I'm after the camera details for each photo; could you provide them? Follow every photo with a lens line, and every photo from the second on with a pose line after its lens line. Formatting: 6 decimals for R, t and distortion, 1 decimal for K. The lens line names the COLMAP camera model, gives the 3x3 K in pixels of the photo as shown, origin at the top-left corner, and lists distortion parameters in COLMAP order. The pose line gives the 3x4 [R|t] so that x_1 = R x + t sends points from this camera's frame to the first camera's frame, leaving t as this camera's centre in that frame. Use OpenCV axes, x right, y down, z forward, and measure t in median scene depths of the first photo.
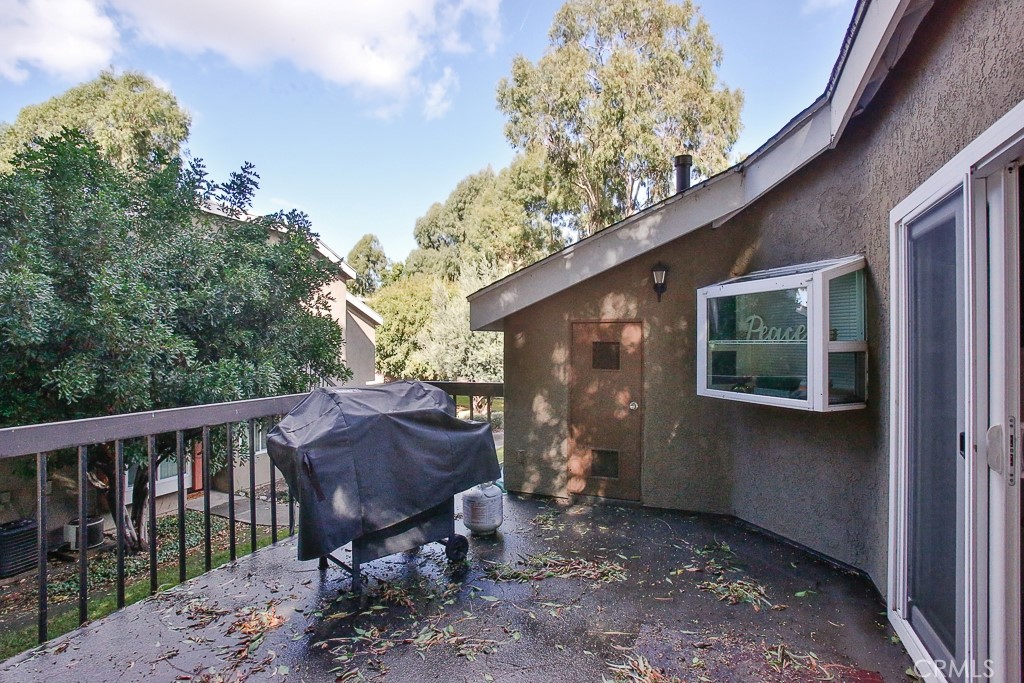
lens RADIAL K [[514.0, 0, 503.7], [0, 514.0, 337.6], [0, 0, 1]] dist [-0.081433, 0.040067]
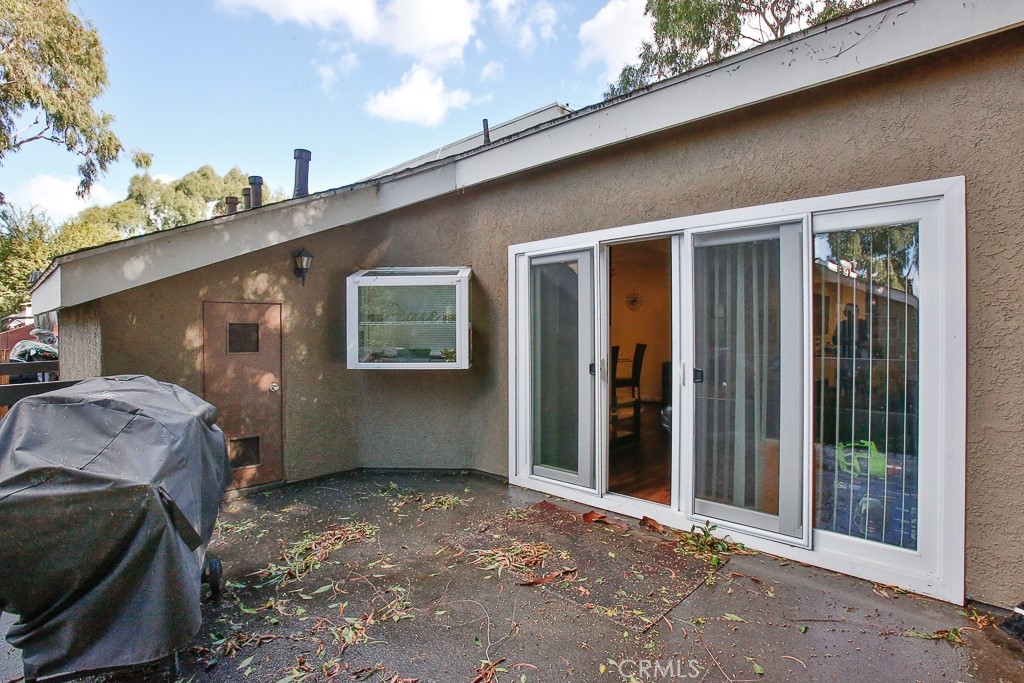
lens RADIAL K [[512.1, 0, 504.5], [0, 512.1, 332.5], [0, 0, 1]] dist [-0.070894, 0.030729]
pose [[0.350353, -0.008917, 0.936575, -0.592889], [-0.002299, 0.999943, 0.010380, 0.017274], [-0.936615, -0.005790, 0.350313, 0.265615]]
